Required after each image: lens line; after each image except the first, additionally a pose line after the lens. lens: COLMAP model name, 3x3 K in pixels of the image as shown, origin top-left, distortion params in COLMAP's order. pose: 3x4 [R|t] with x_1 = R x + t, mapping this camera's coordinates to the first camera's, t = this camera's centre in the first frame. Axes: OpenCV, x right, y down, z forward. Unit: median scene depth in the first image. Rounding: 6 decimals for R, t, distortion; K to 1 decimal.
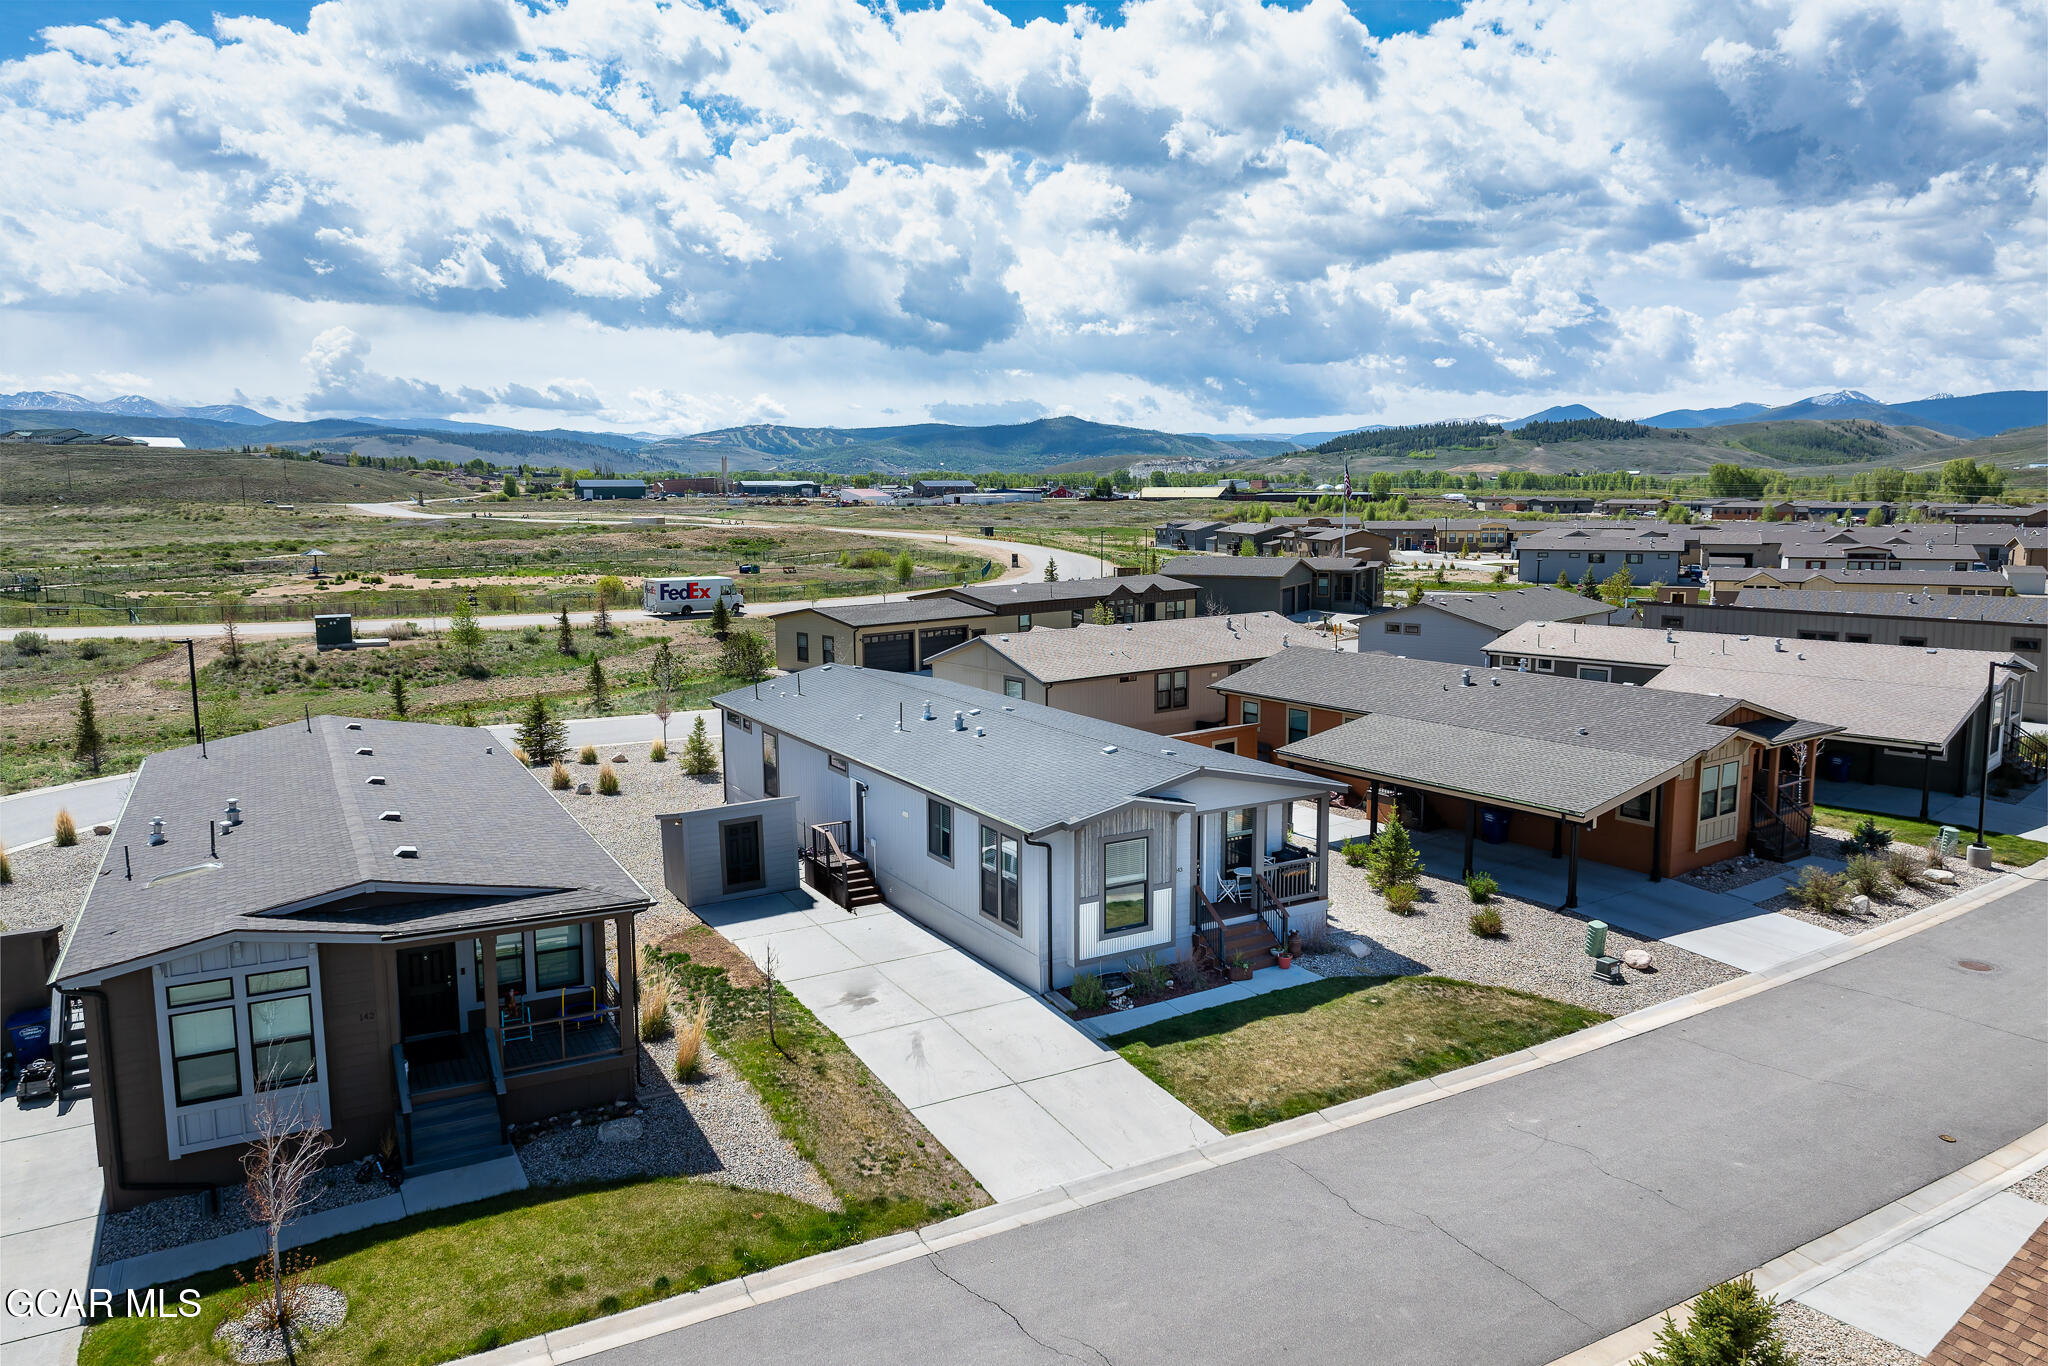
lens RADIAL K [[1425.3, 0, 1050.0], [0, 1425.3, 688.1], [0, 0, 1]] dist [-0.004786, 0.008323]
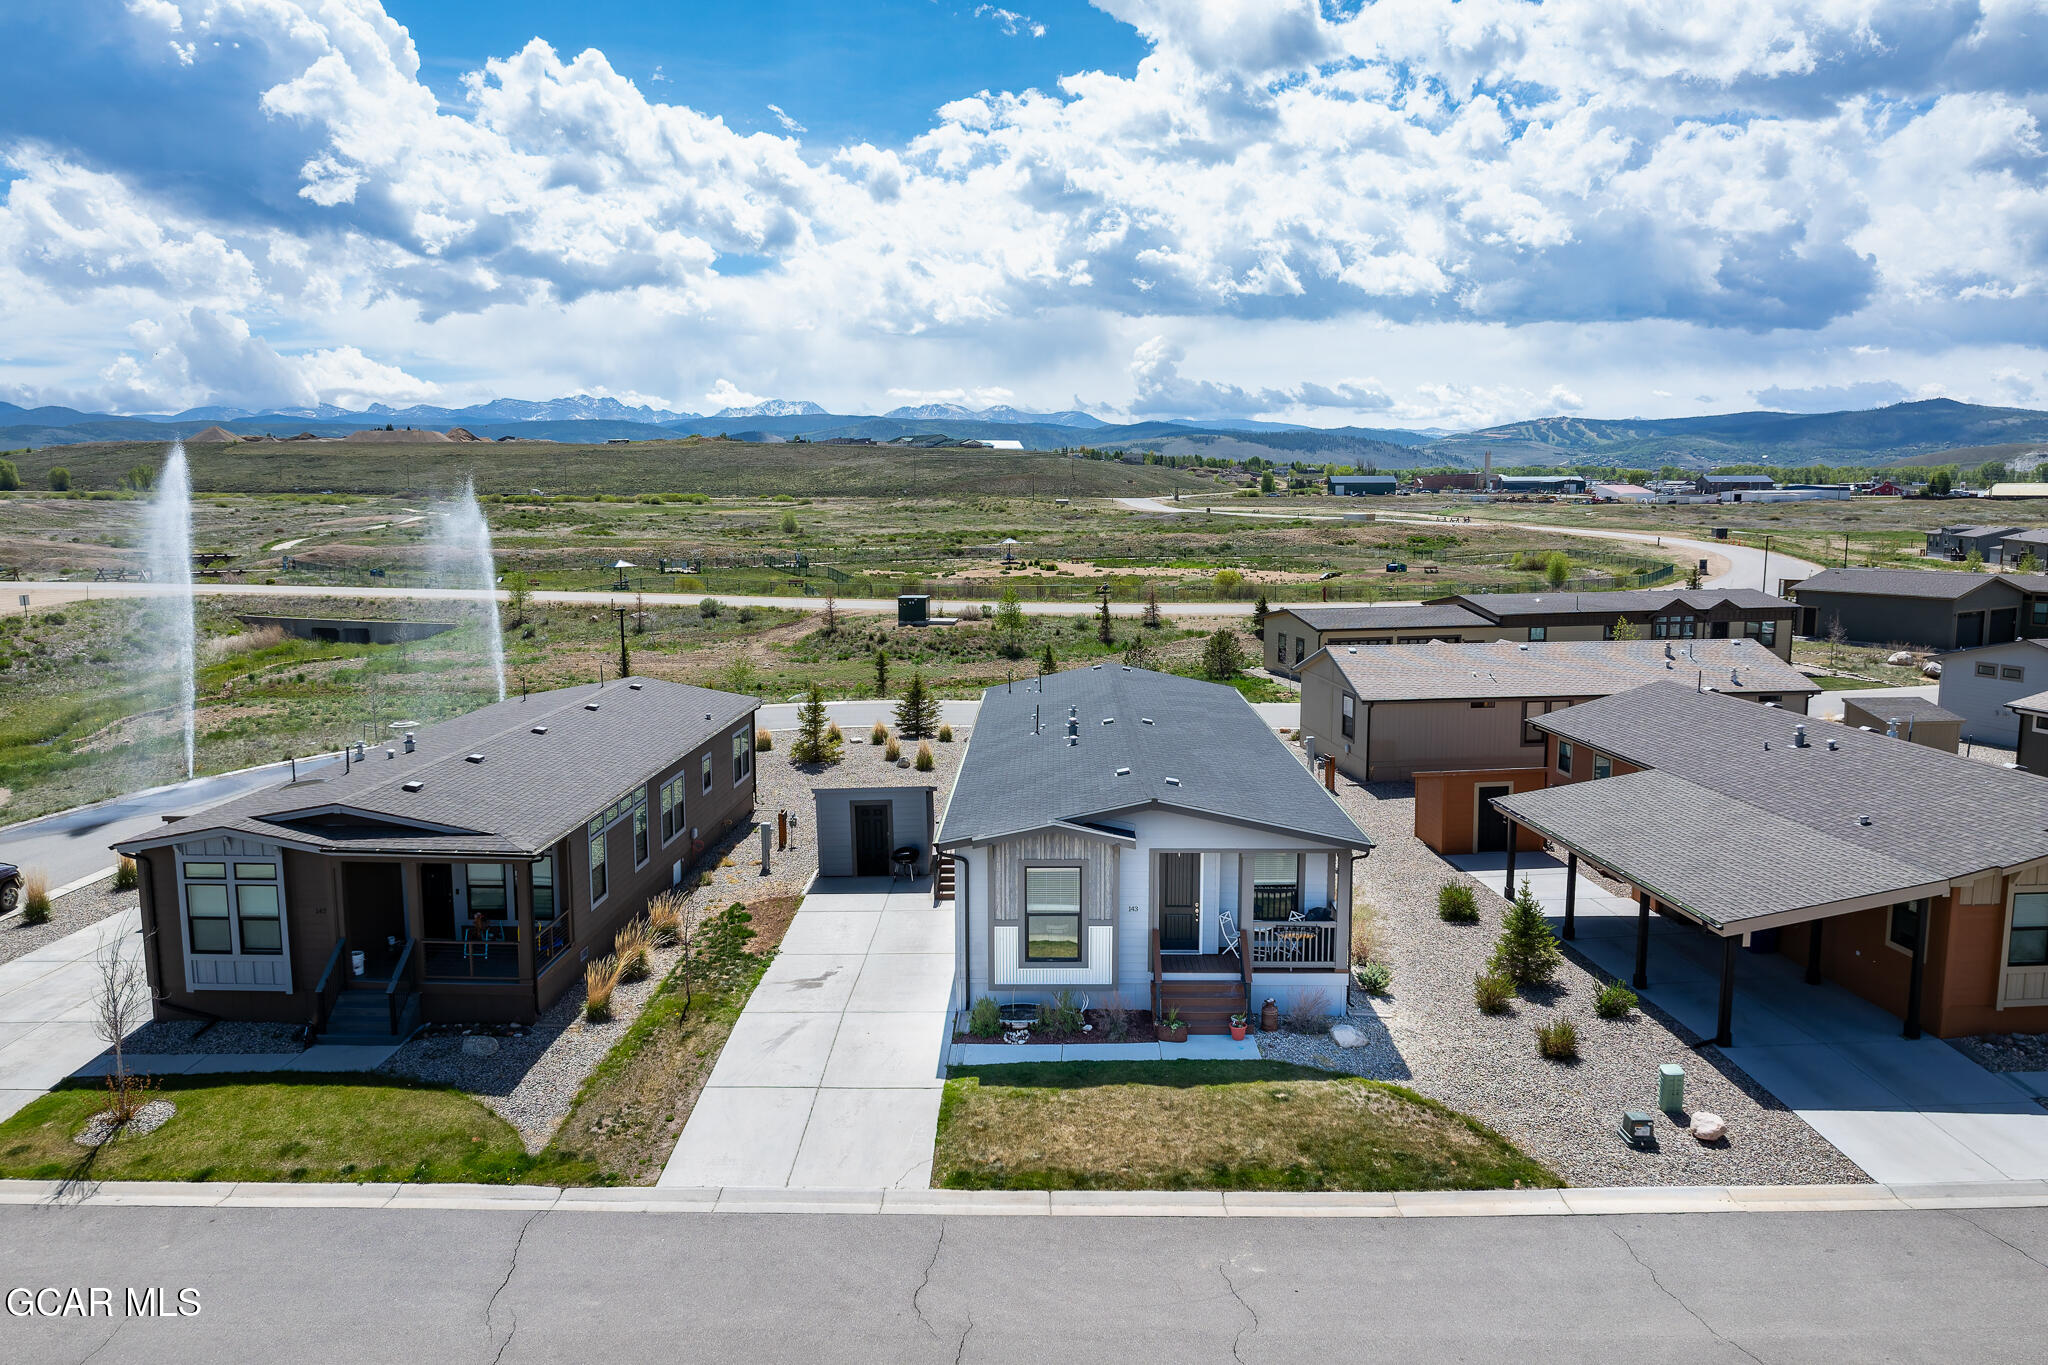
lens RADIAL K [[1425.3, 0, 1027.0], [0, 1425.3, 689.8], [0, 0, 1]] dist [-0.004786, 0.008323]
pose [[0.847794, 0.076407, -0.524792, 0.193886], [-0.074083, 0.996927, 0.025468, -0.011992], [0.525125, 0.017287, 0.850849, 0.070255]]
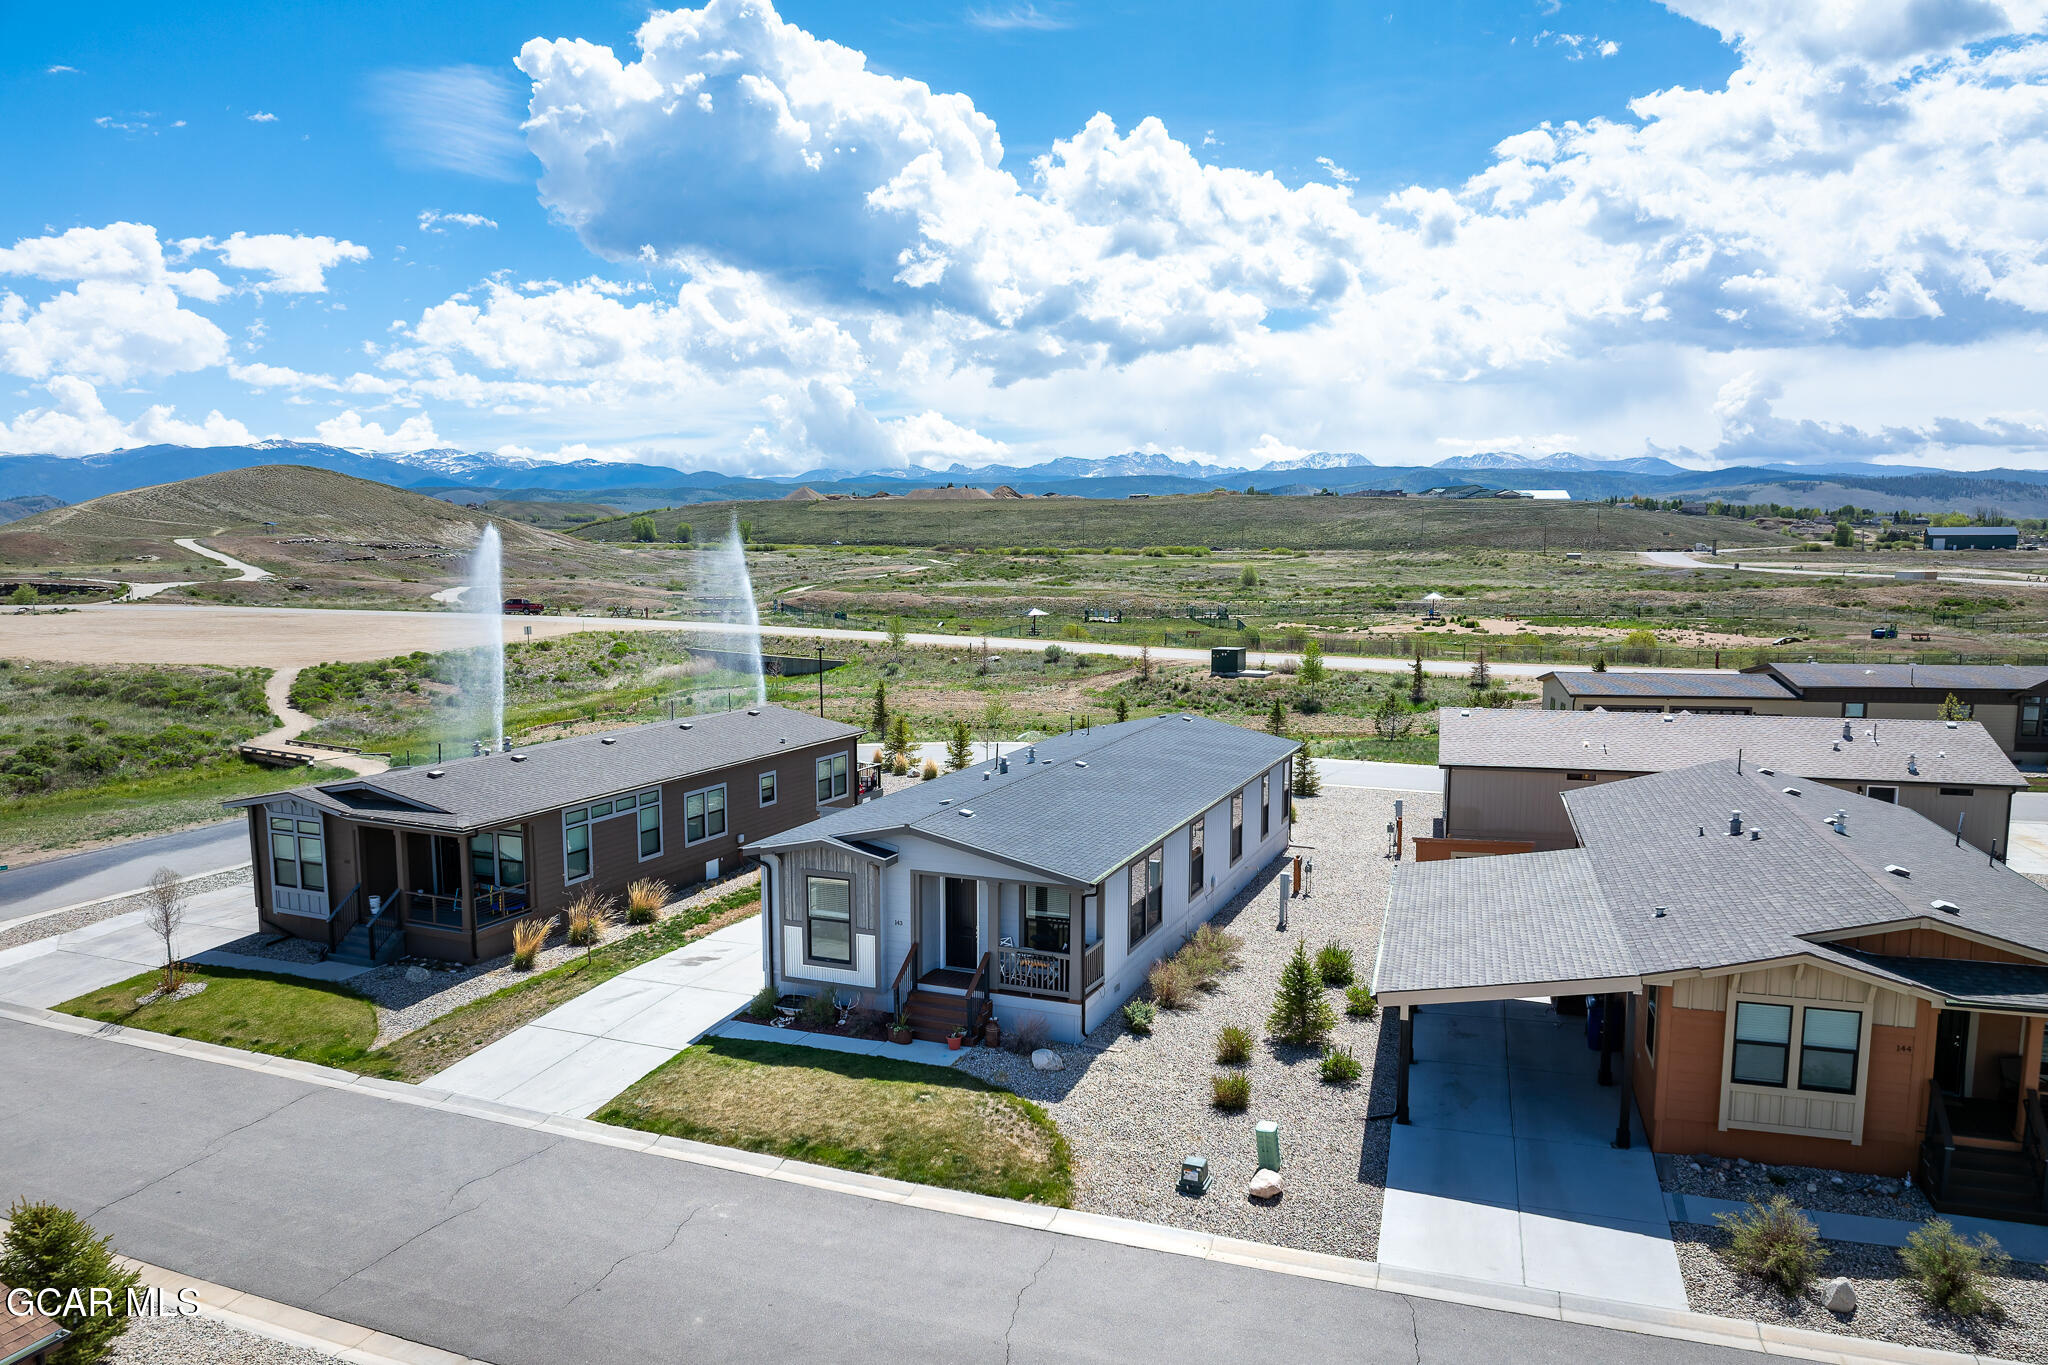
lens RADIAL K [[1425.3, 0, 1023.7], [0, 1425.3, 734.0], [0, 0, 1]] dist [-0.004786, 0.008323]
pose [[0.585103, 0.111880, -0.803204, 0.365527], [-0.112751, 0.992041, 0.056050, -0.028470], [0.803082, 0.057767, 0.593061, 0.177322]]
